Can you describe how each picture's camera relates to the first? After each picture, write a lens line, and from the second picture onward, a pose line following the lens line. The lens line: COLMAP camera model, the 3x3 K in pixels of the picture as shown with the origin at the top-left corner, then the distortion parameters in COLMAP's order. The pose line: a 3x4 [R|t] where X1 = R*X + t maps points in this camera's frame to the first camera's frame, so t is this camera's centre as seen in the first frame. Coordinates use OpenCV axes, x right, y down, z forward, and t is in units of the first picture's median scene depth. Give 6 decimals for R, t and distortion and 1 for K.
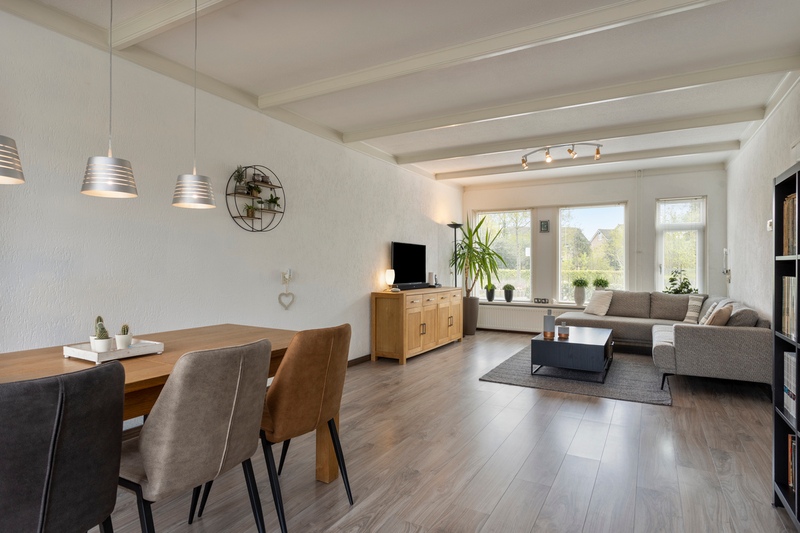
lens RADIAL K [[440.1, 0, 401.0], [0, 440.1, 259.0], [0, 0, 1]] dist [0.000173, -0.000379]
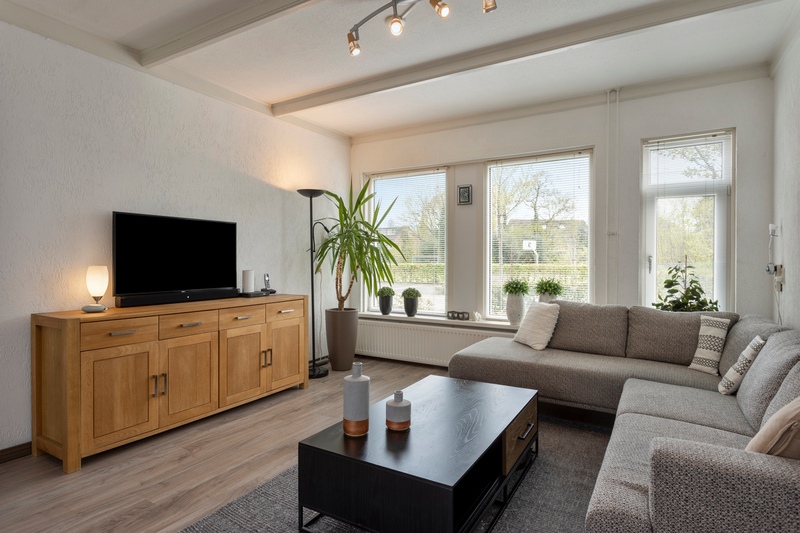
lens RADIAL K [[440.1, 0, 401.0], [0, 440.1, 259.0], [0, 0, 1]] dist [0.000173, -0.000379]
pose [[0.999849, -0.001967, -0.017266, 0.280713], [0.002180, 0.999921, 0.012373, 0.008852], [0.017240, -0.012408, 0.999774, 0.430434]]
